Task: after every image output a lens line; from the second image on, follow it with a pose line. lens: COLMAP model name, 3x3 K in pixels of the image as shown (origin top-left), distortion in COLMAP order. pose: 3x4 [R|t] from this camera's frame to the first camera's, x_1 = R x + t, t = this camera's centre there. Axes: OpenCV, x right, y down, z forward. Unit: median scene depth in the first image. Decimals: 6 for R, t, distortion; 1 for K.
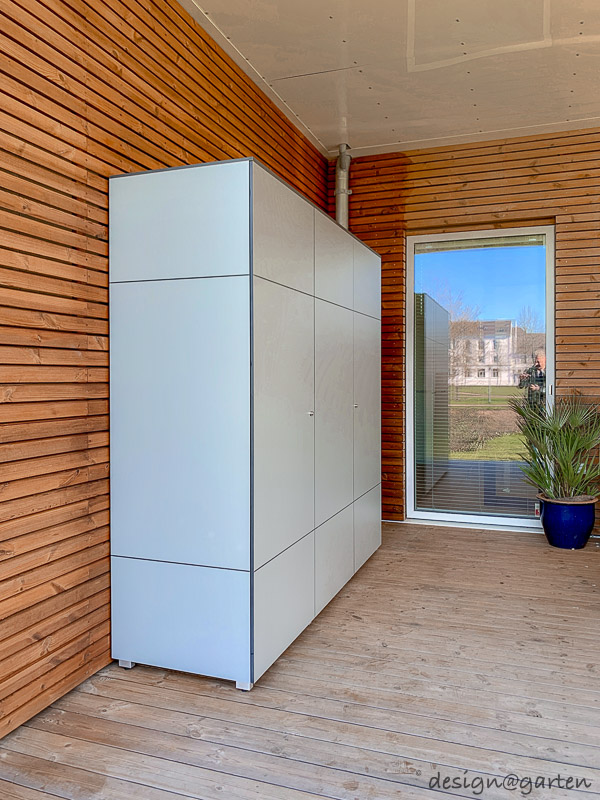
lens RADIAL K [[628.8, 0, 302.2], [0, 628.8, 382.2], [0, 0, 1]] dist [-0.005310, 0.002301]
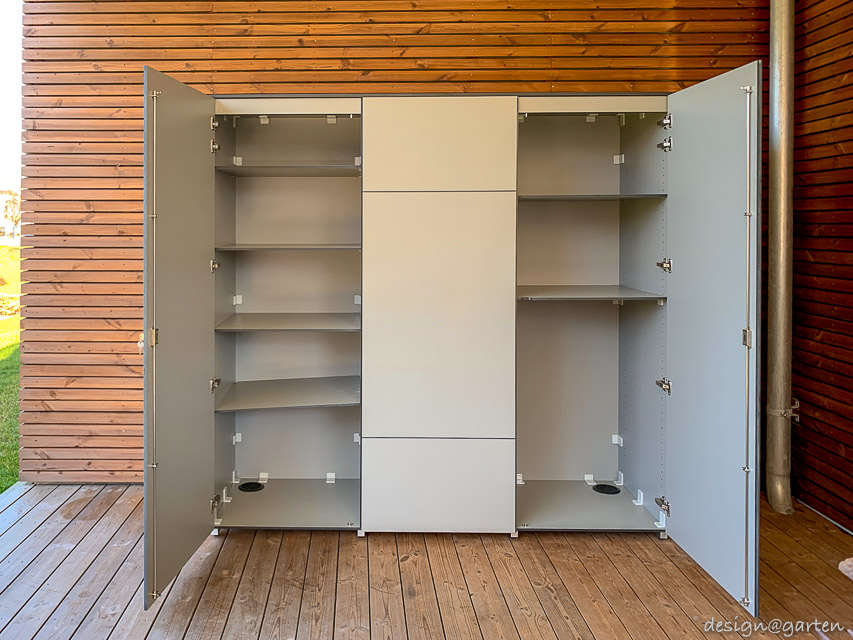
lens RADIAL K [[690.2, 0, 346.5], [0, 690.2, 239.3], [0, 0, 1]] dist [-0.011404, 0.002202]
pose [[0.323697, 0.012435, -0.946079, 1.149501], [-0.009563, 0.999906, 0.009870, -0.085514], [0.946113, 0.005853, 0.323785, 0.750536]]
